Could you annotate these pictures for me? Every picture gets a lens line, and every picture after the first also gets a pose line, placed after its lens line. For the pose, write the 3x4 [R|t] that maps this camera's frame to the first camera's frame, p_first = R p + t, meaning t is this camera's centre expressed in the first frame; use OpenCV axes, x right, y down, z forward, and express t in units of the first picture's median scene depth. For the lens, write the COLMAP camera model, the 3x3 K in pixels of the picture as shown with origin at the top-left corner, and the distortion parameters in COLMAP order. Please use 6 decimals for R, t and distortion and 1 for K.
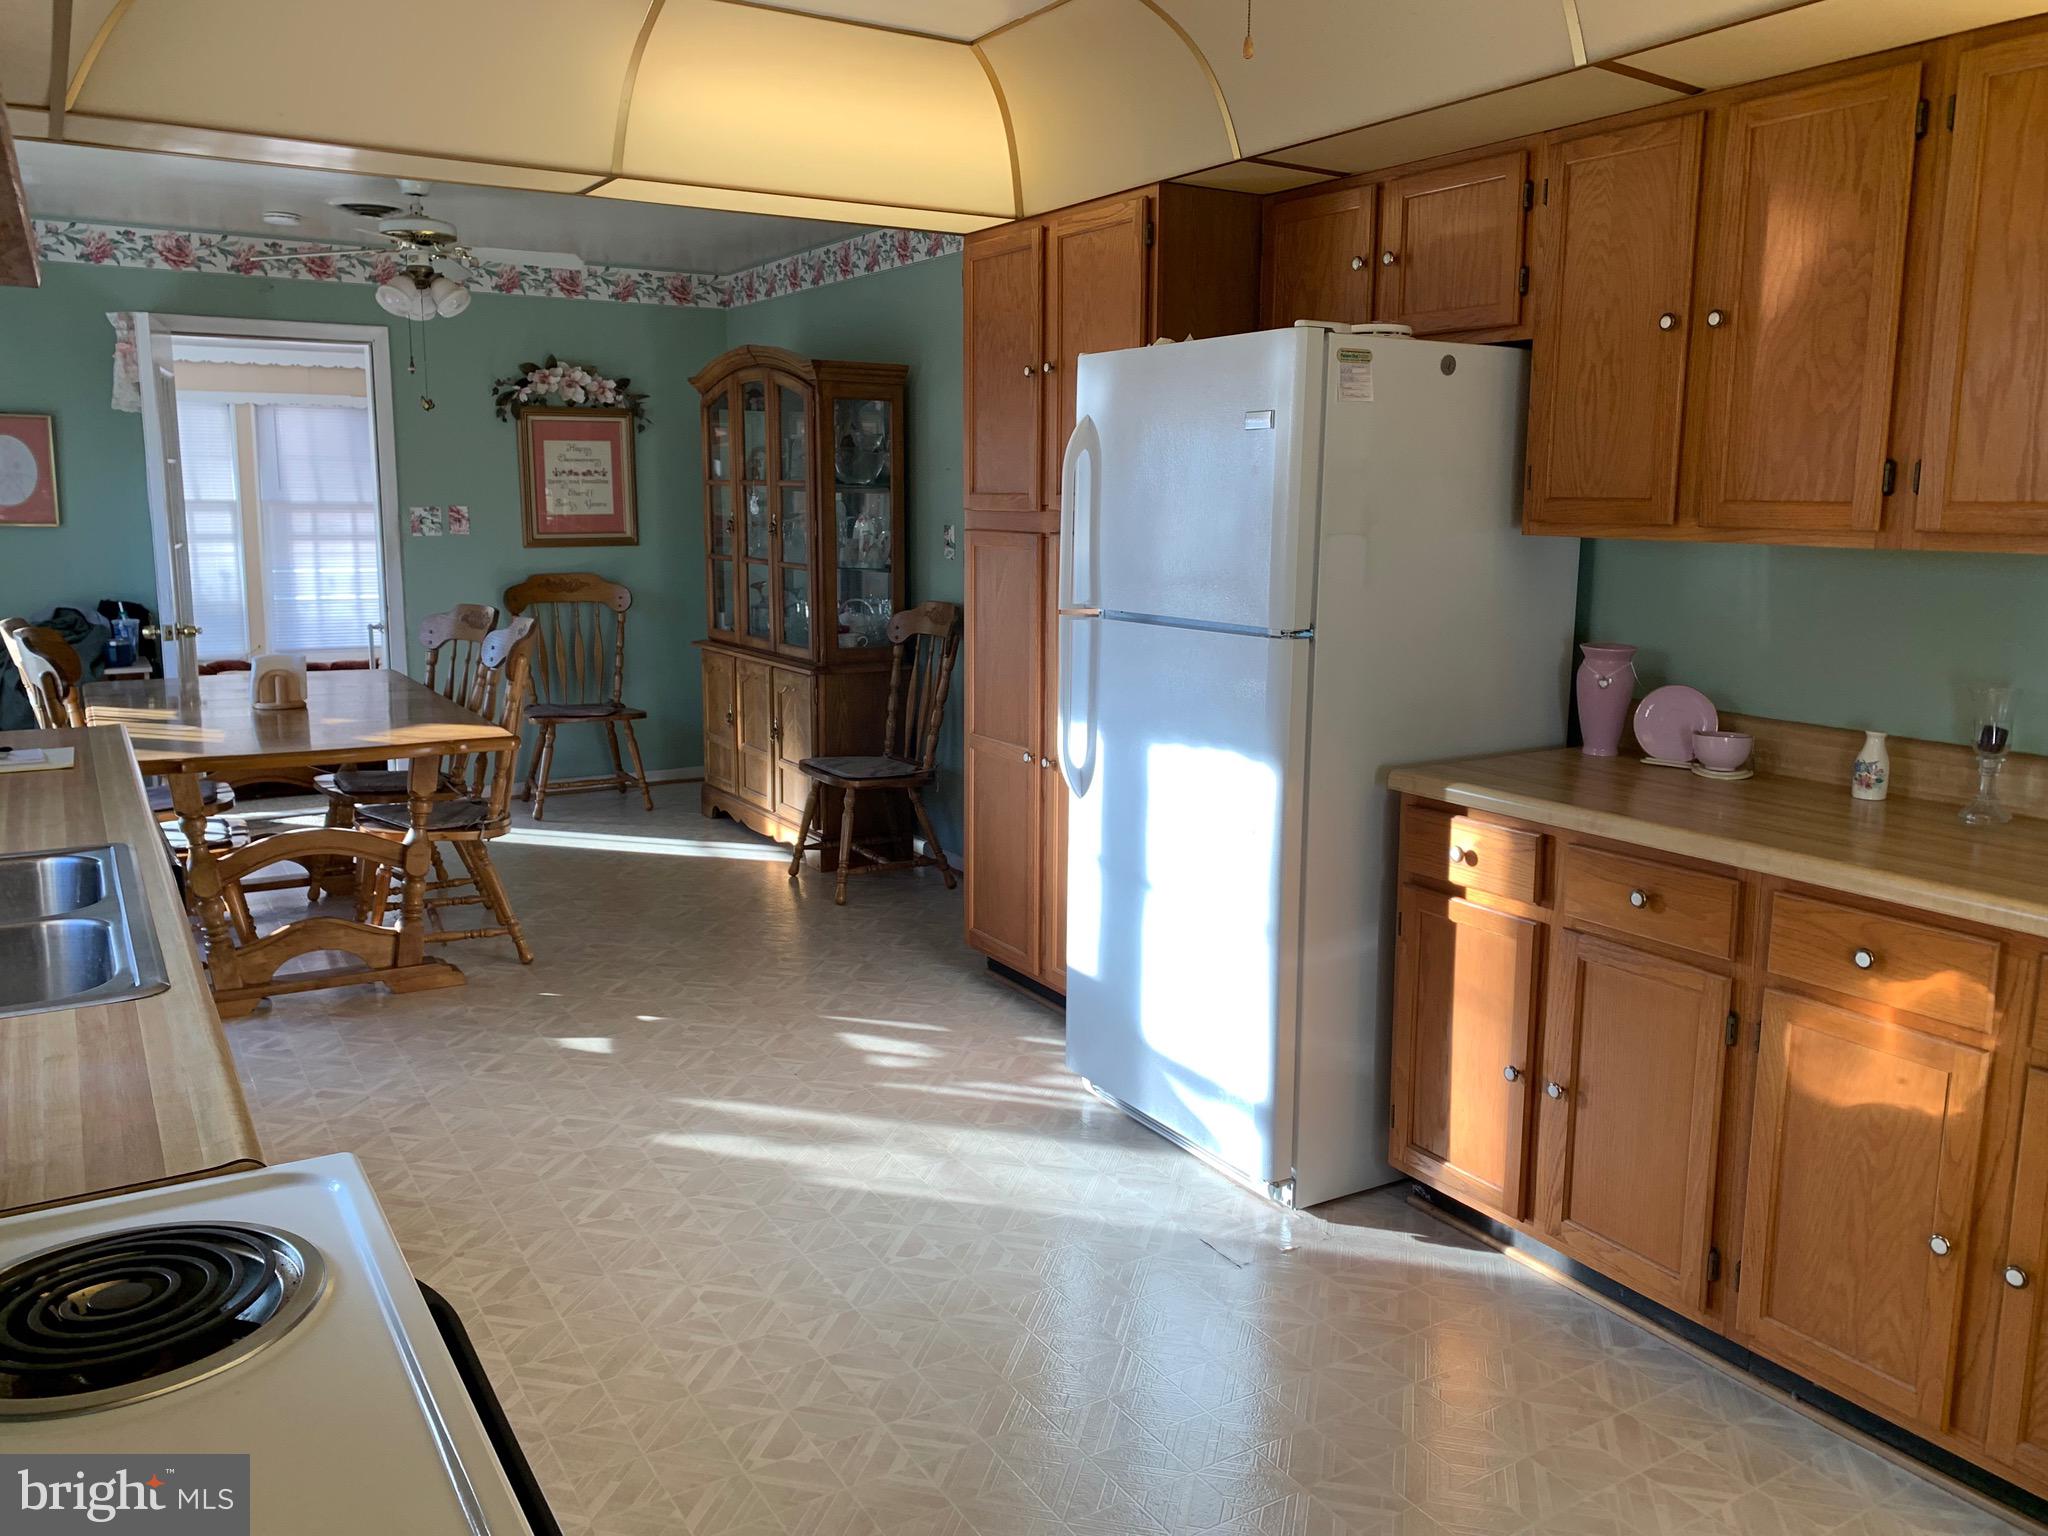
lens RADIAL K [[1566.0, 0, 1019.7], [0, 1566.0, 750.0], [0, 0, 1]] dist [0.035879, -0.016820]
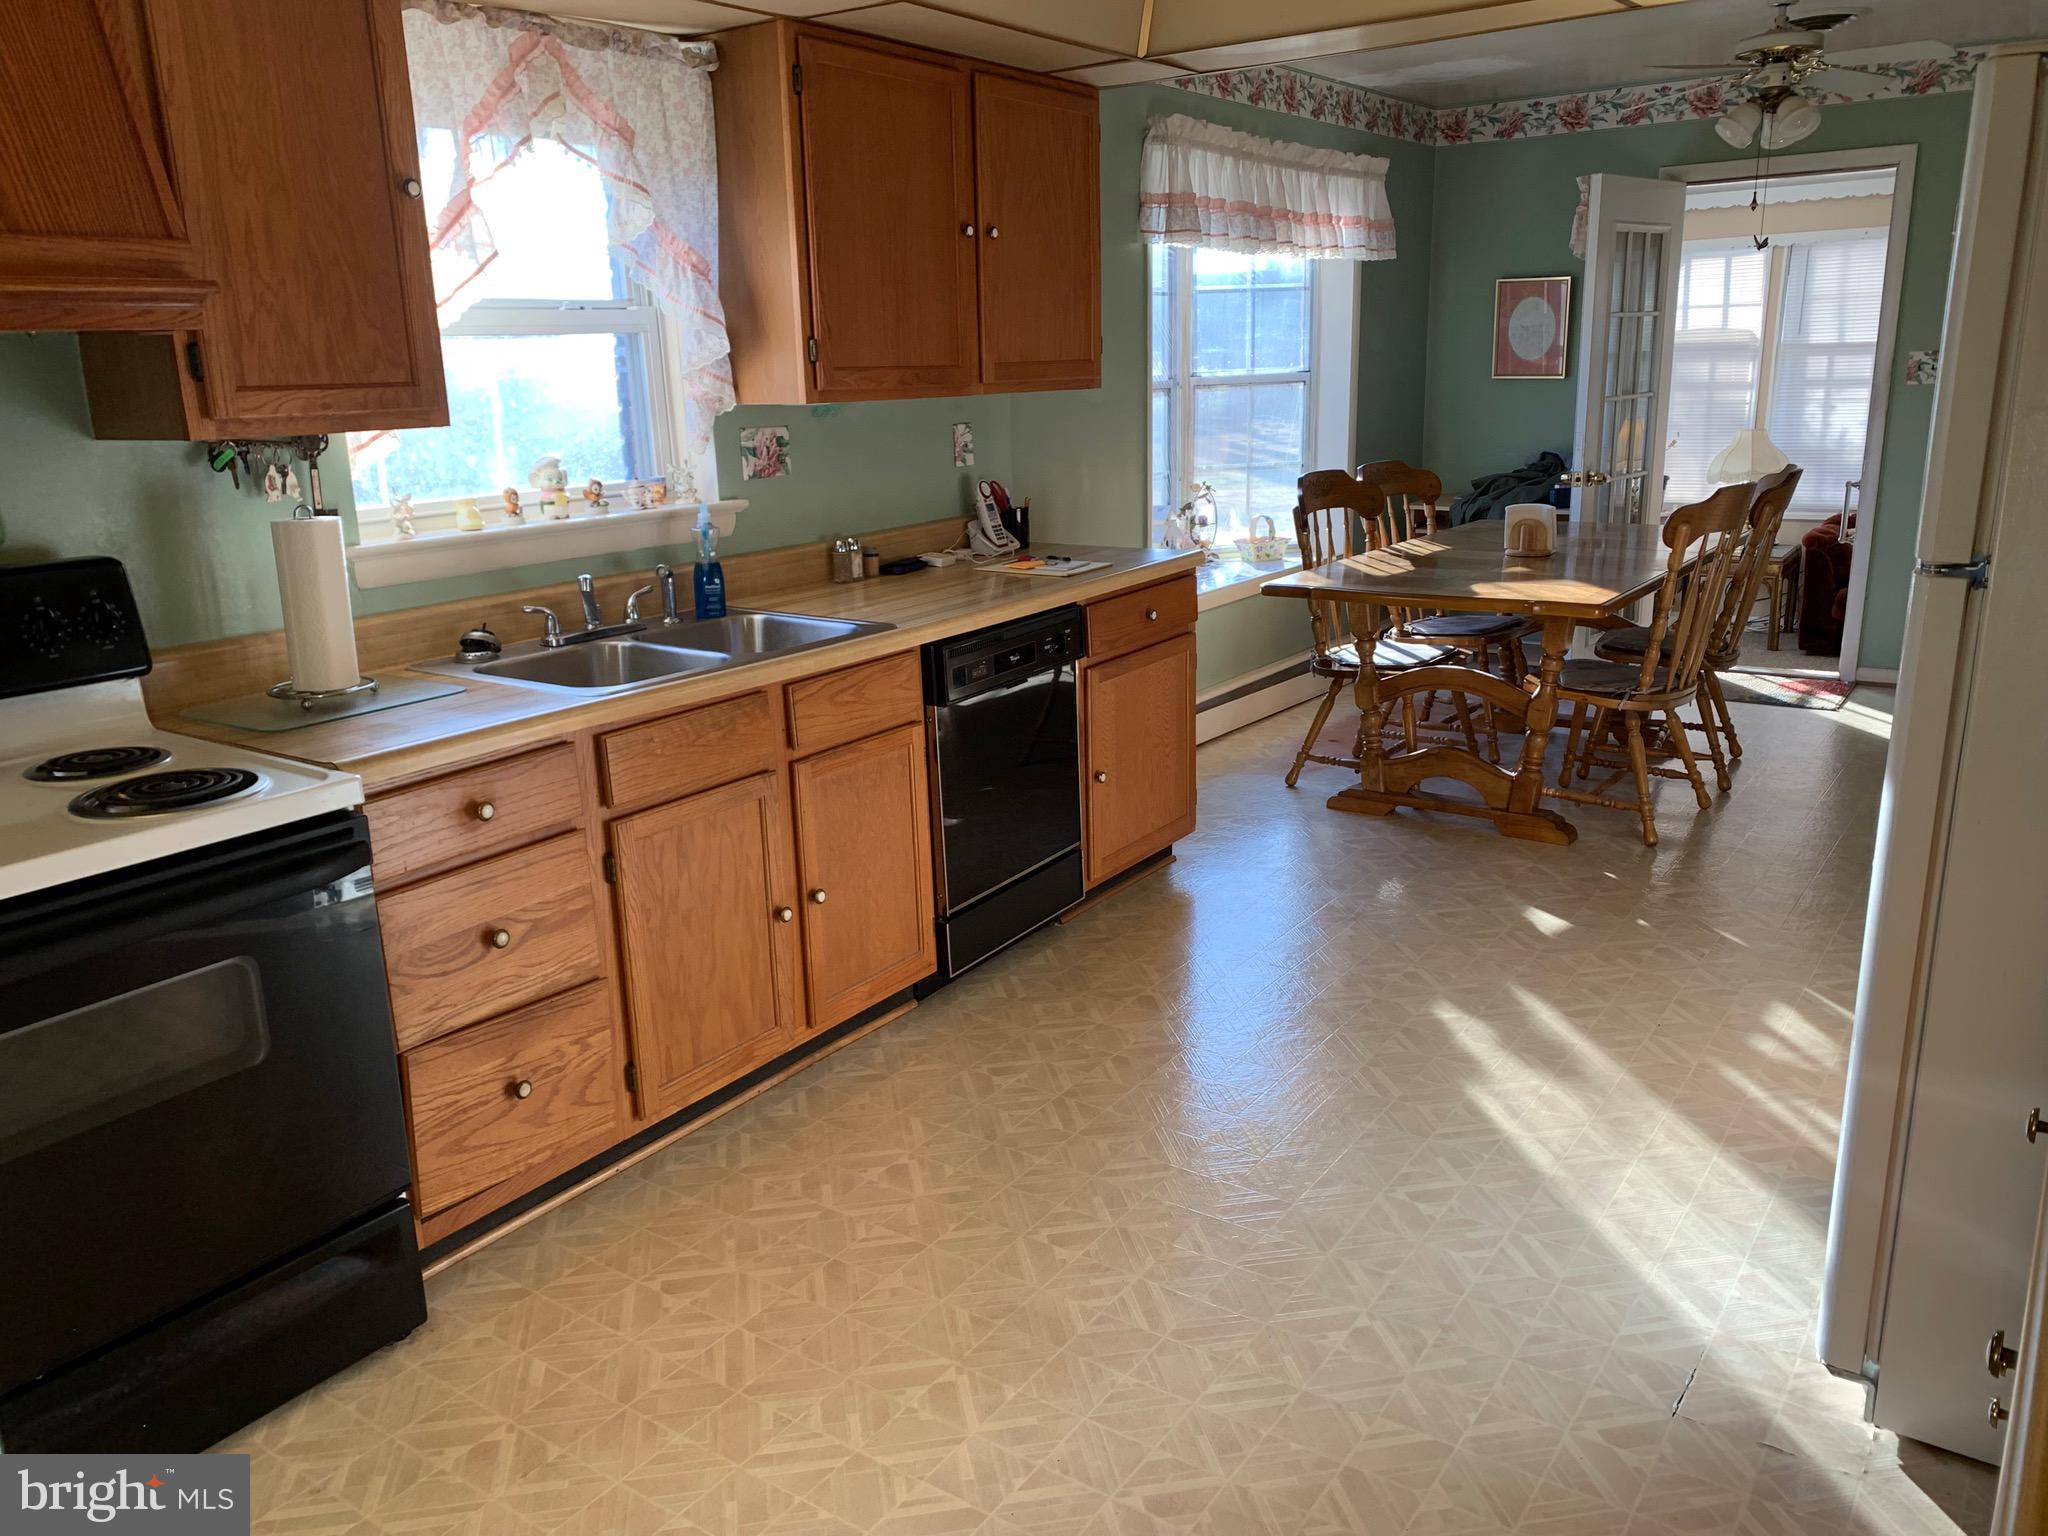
lens RADIAL K [[1566.0, 0, 1025.0], [0, 1566.0, 782.0], [0, 0, 1]] dist [0.035879, -0.016820]
pose [[0.407986, 0.225297, -0.884754, 0.419621], [-0.119670, 0.973910, 0.192817, -0.047282], [0.905111, 0.027212, 0.424303, 0.276307]]
